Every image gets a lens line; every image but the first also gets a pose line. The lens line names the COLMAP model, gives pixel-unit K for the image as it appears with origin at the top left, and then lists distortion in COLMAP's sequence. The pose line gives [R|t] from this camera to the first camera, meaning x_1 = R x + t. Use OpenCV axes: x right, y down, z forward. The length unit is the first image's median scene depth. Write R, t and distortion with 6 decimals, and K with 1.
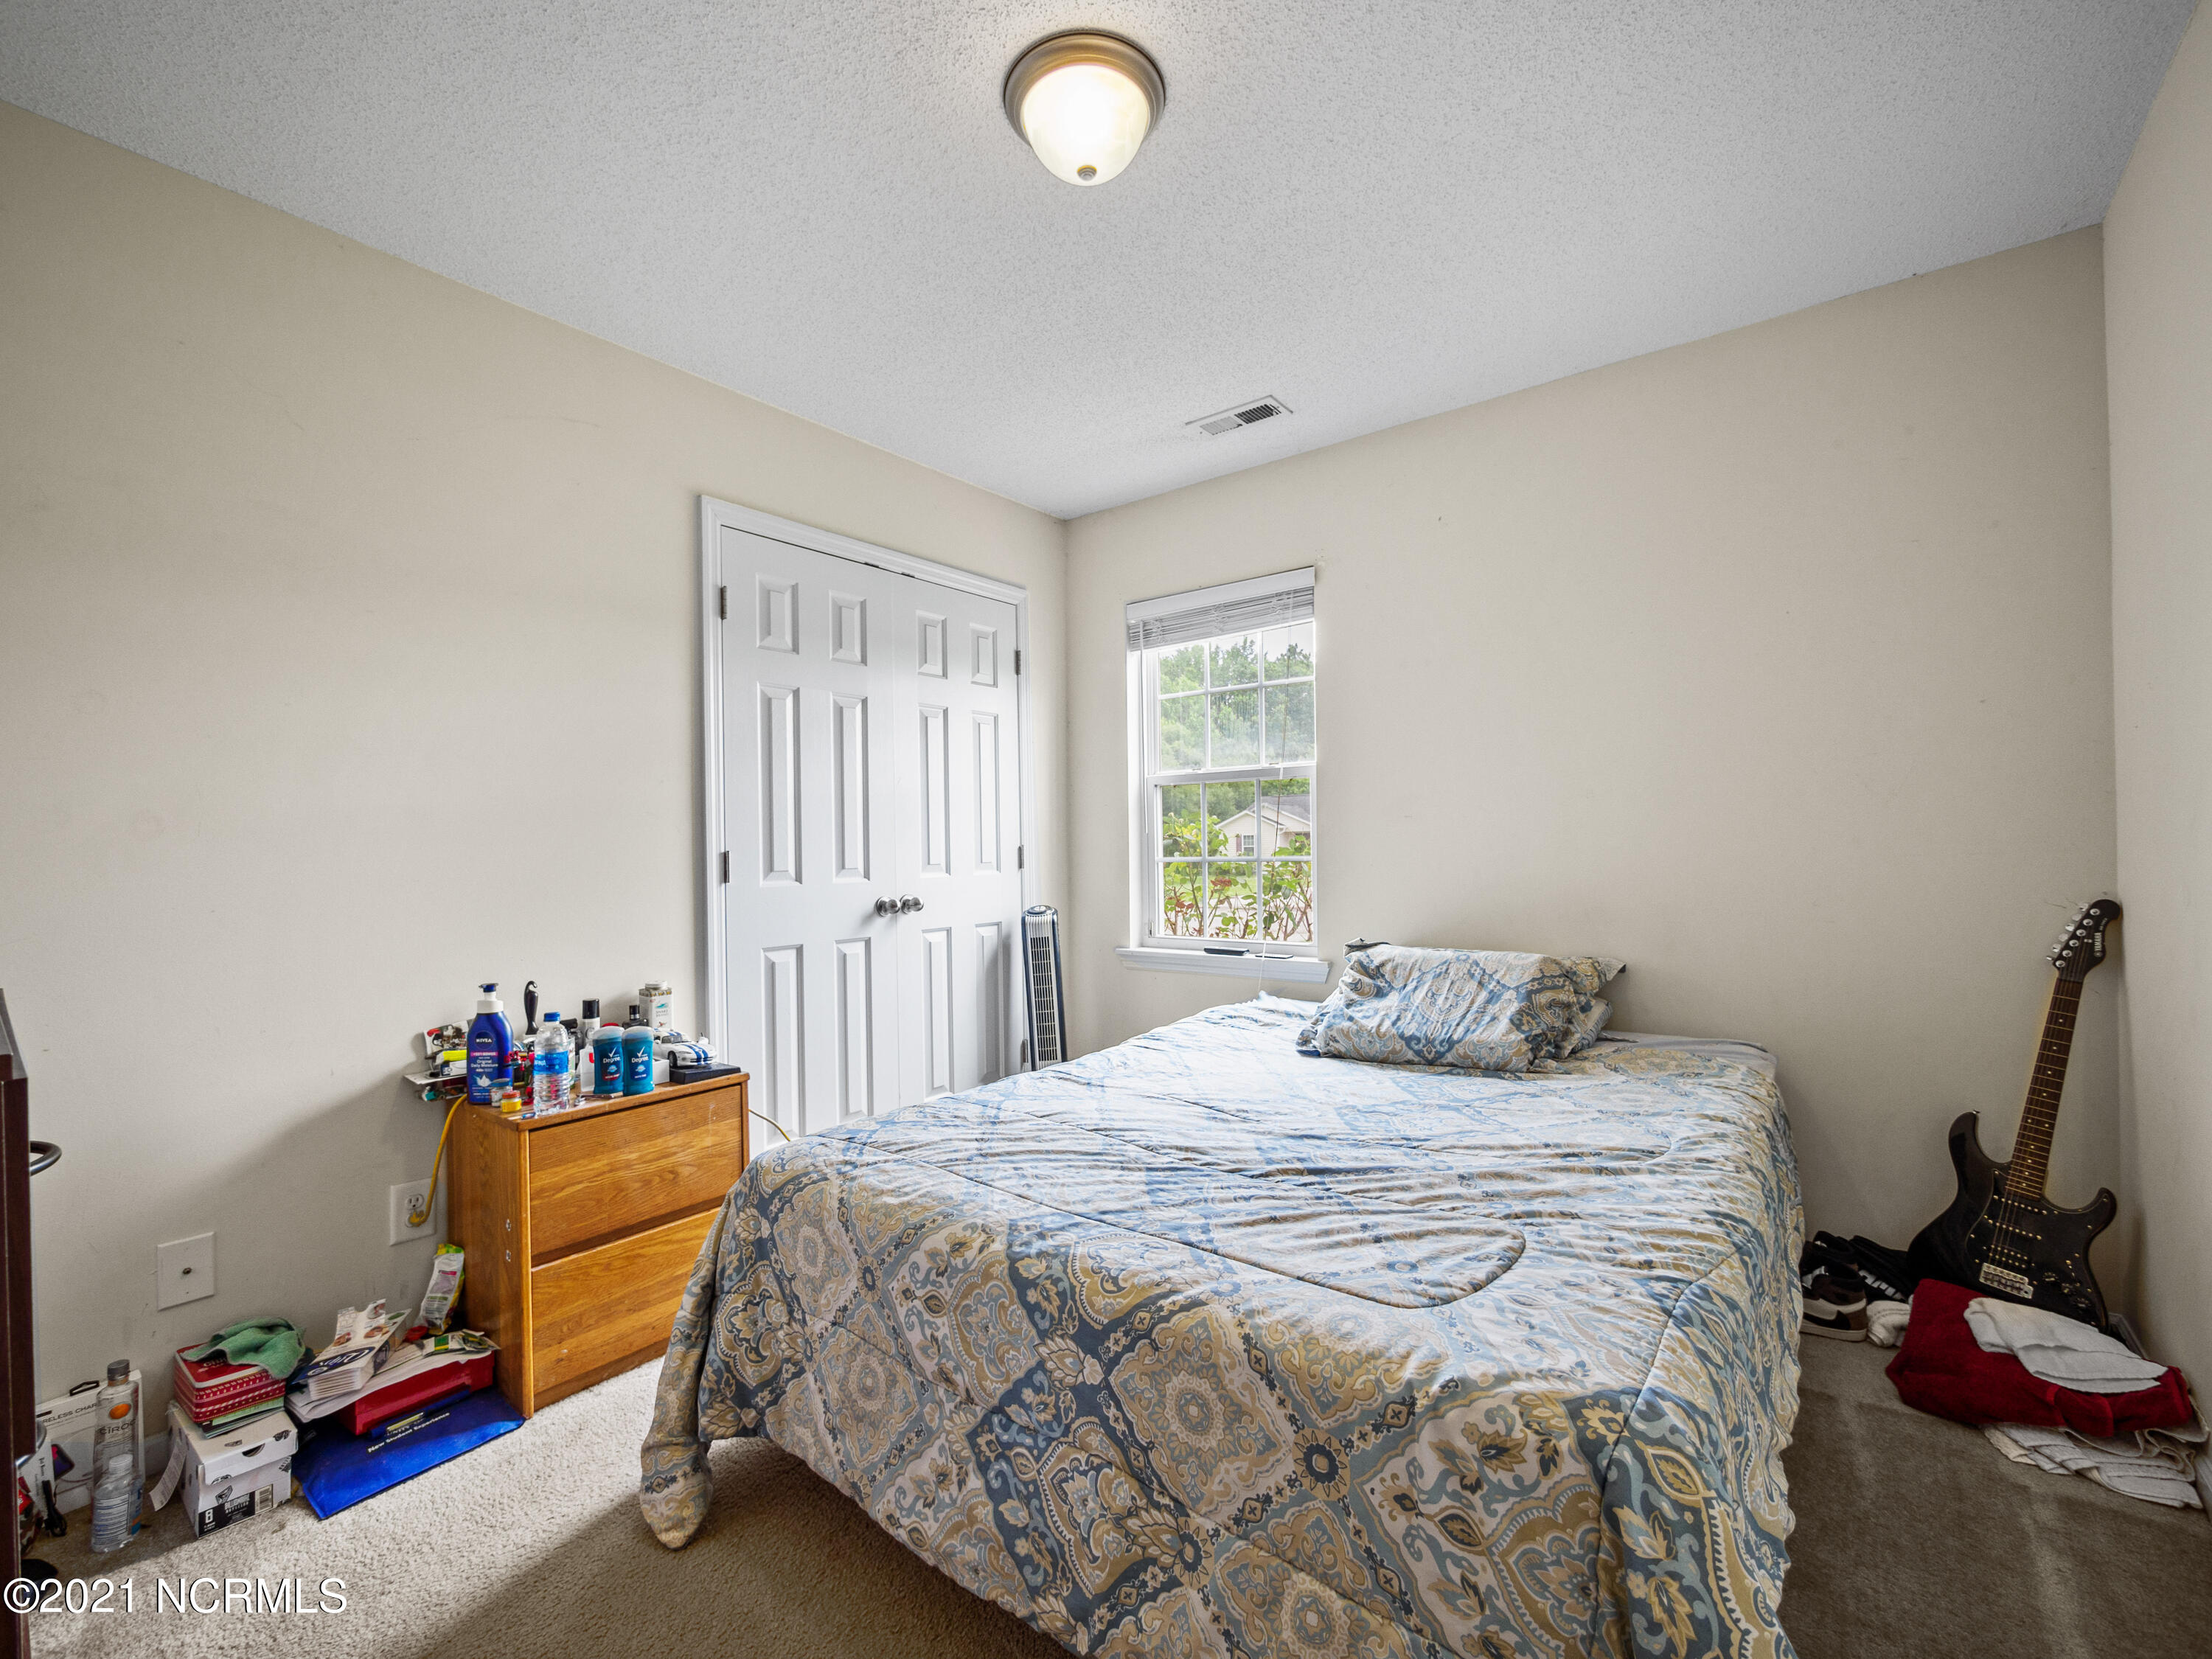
lens RADIAL K [[933.3, 0, 1106.0], [0, 933.3, 829.5], [0, 0, 1]] dist [-0.004253, 0.000298]
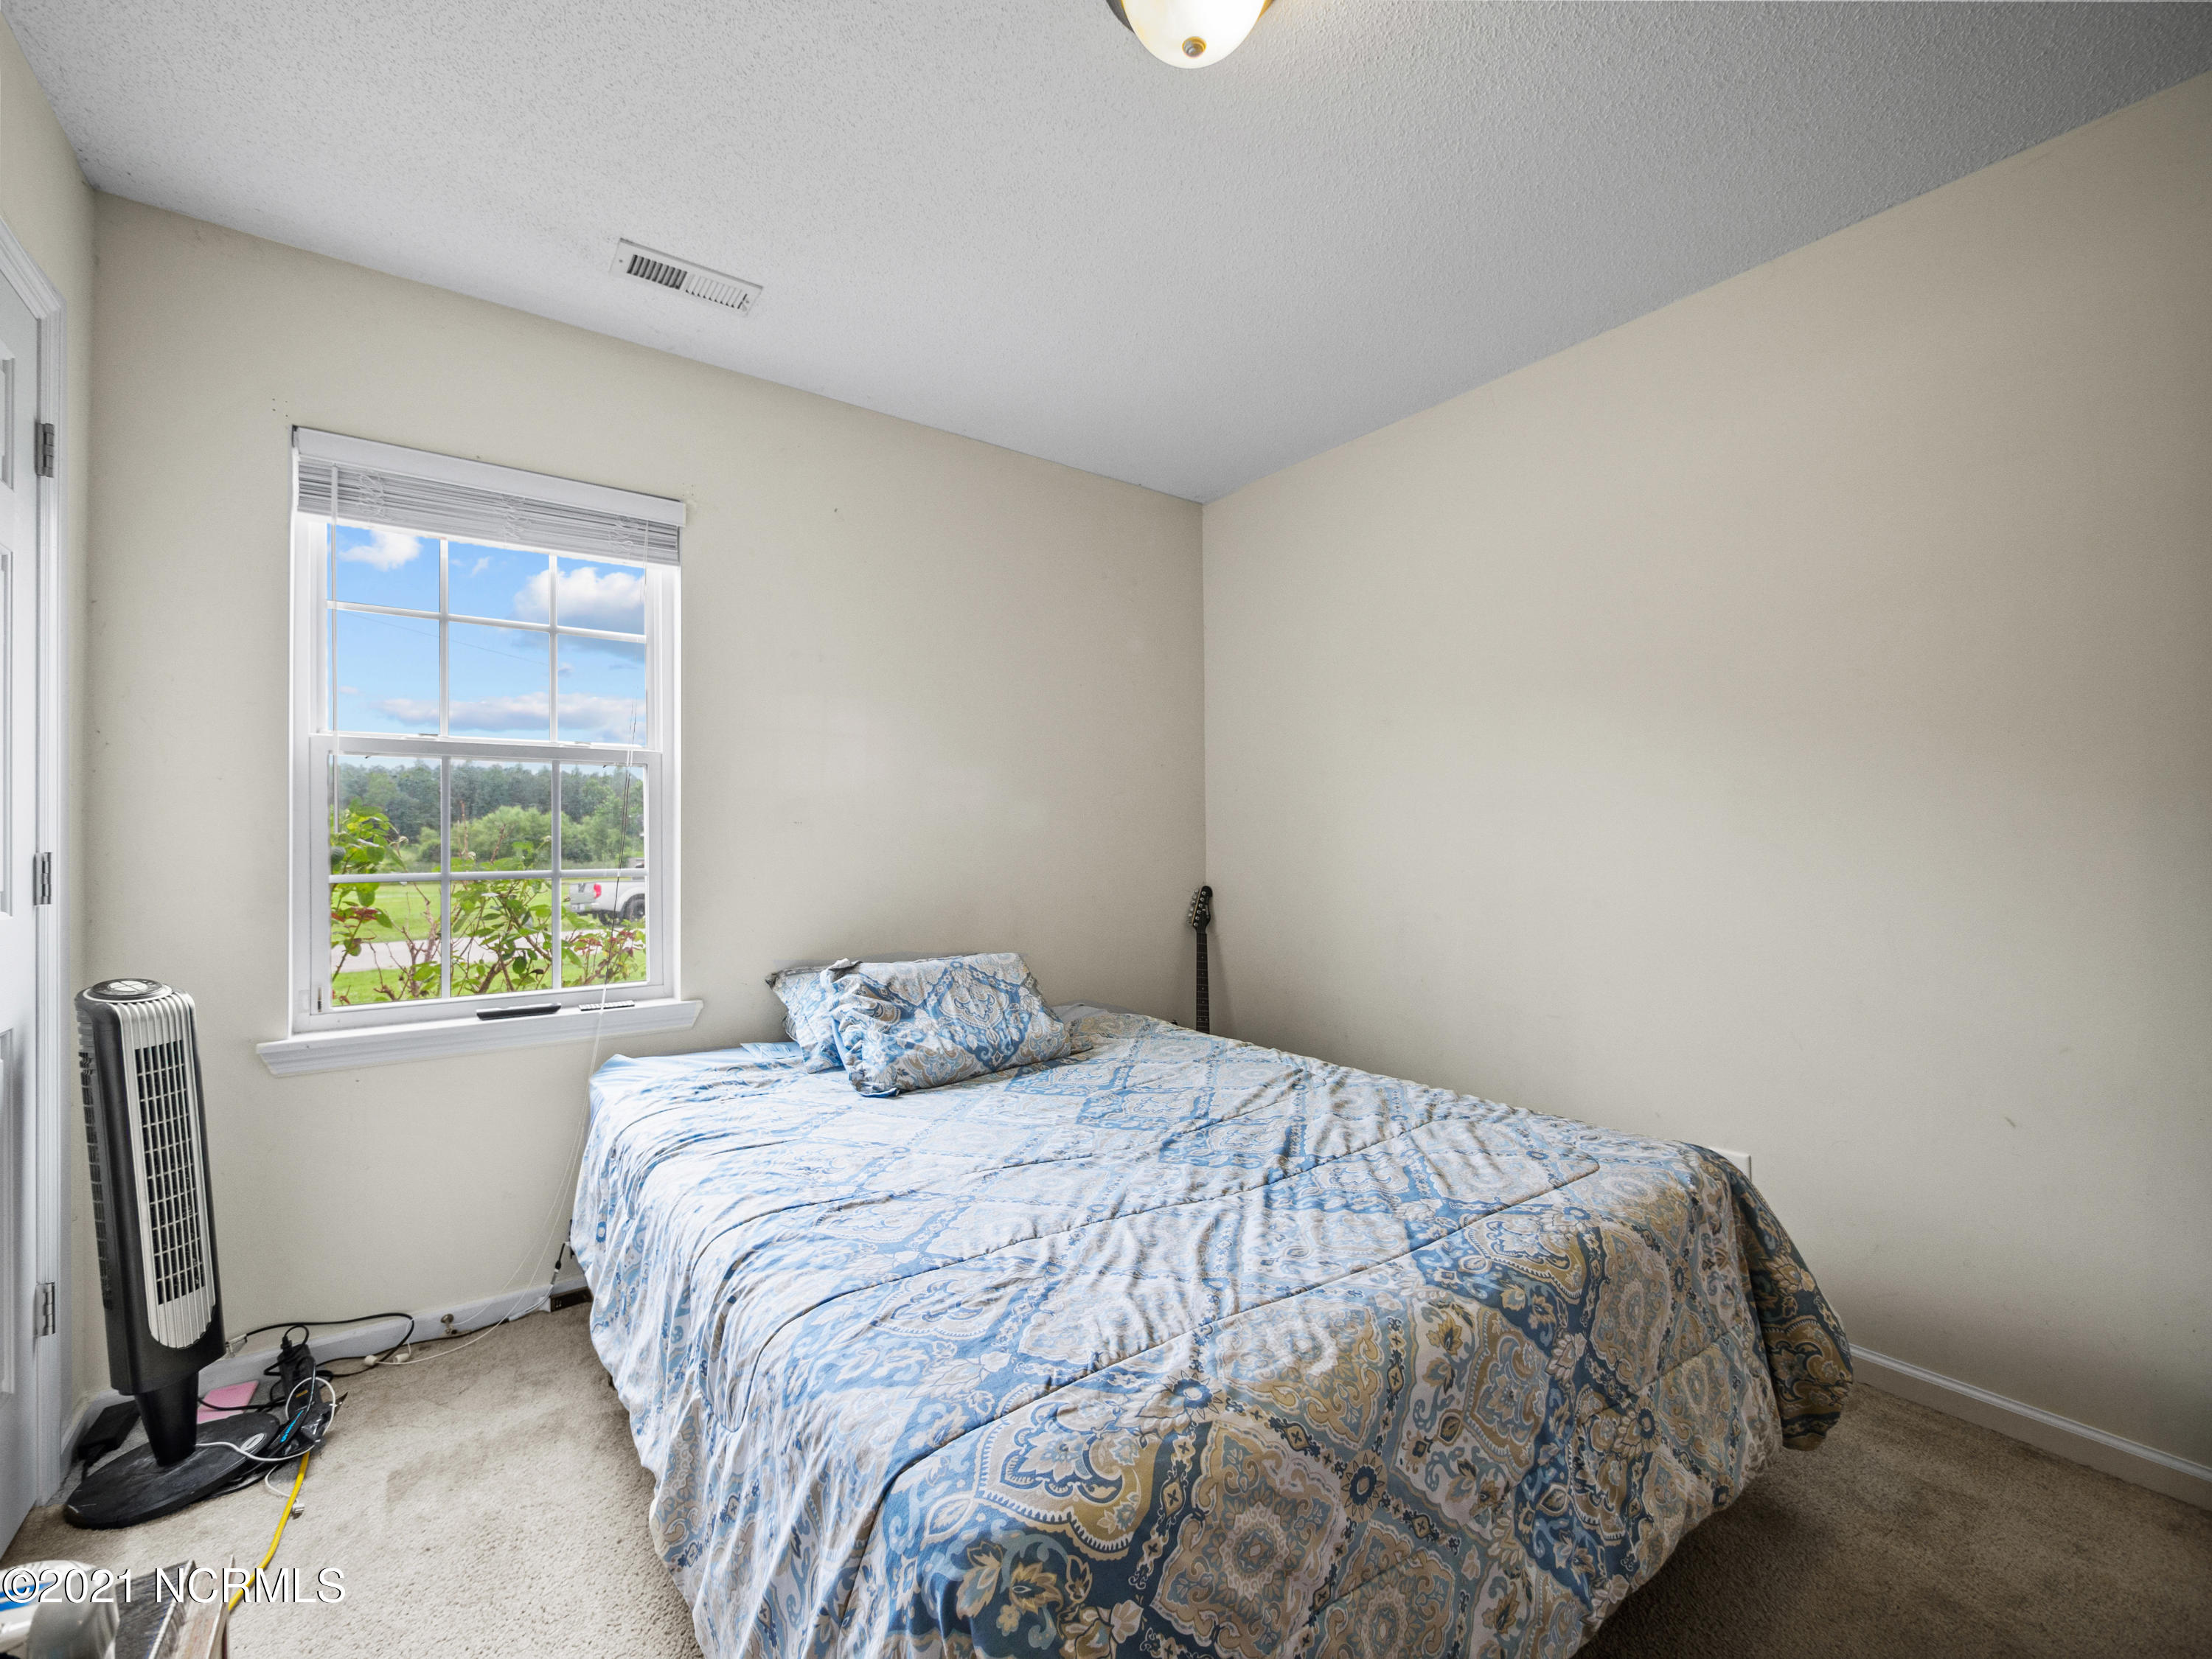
lens RADIAL K [[933.3, 0, 1106.0], [0, 933.3, 829.5], [0, 0, 1]] dist [-0.004253, 0.000298]
pose [[0.281184, 0.028016, 0.959245, -0.813675], [-0.014479, 0.999584, -0.024950, 0.020328], [-0.959545, -0.006873, 0.281473, 0.832134]]
